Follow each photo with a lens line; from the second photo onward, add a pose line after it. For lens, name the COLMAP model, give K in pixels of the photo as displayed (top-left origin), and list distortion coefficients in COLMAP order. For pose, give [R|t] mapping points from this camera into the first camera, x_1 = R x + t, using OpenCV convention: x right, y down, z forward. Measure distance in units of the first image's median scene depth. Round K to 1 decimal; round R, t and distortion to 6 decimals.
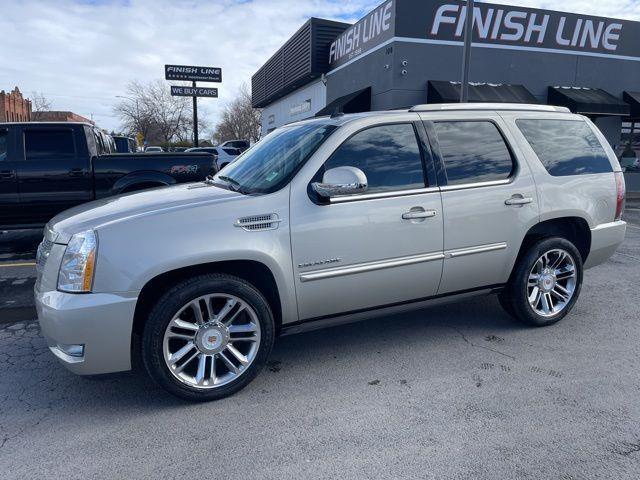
lens RADIAL K [[492.9, 0, 330.9], [0, 492.9, 236.8], [0, 0, 1]] dist [0.070211, -0.096462]
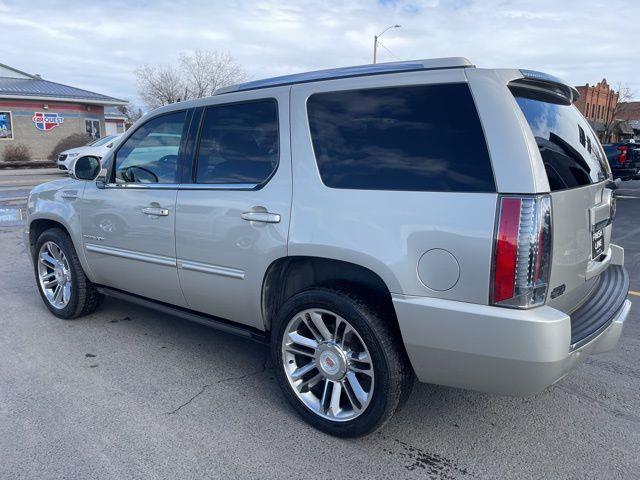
lens RADIAL K [[492.9, 0, 321.8], [0, 492.9, 238.8], [0, 0, 1]] dist [0.070211, -0.096462]
pose [[0.441445, 0.176716, -0.879714, 0.131977], [-0.158244, 0.980380, 0.117530, -0.017697], [0.883224, 0.087327, 0.460749, 0.099473]]
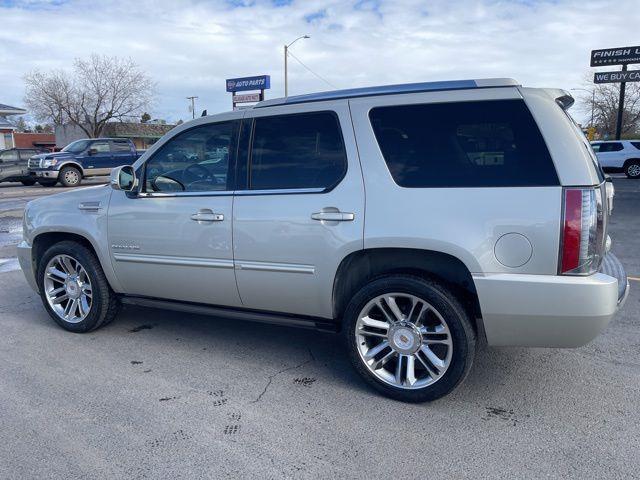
lens RADIAL K [[492.9, 0, 324.0], [0, 492.9, 238.9], [0, 0, 1]] dist [0.070211, -0.096462]
pose [[0.613640, 0.137360, -0.777547, 0.125380], [-0.125668, 0.989190, 0.075572, -0.012212], [0.779522, 0.051338, 0.624268, 0.067230]]
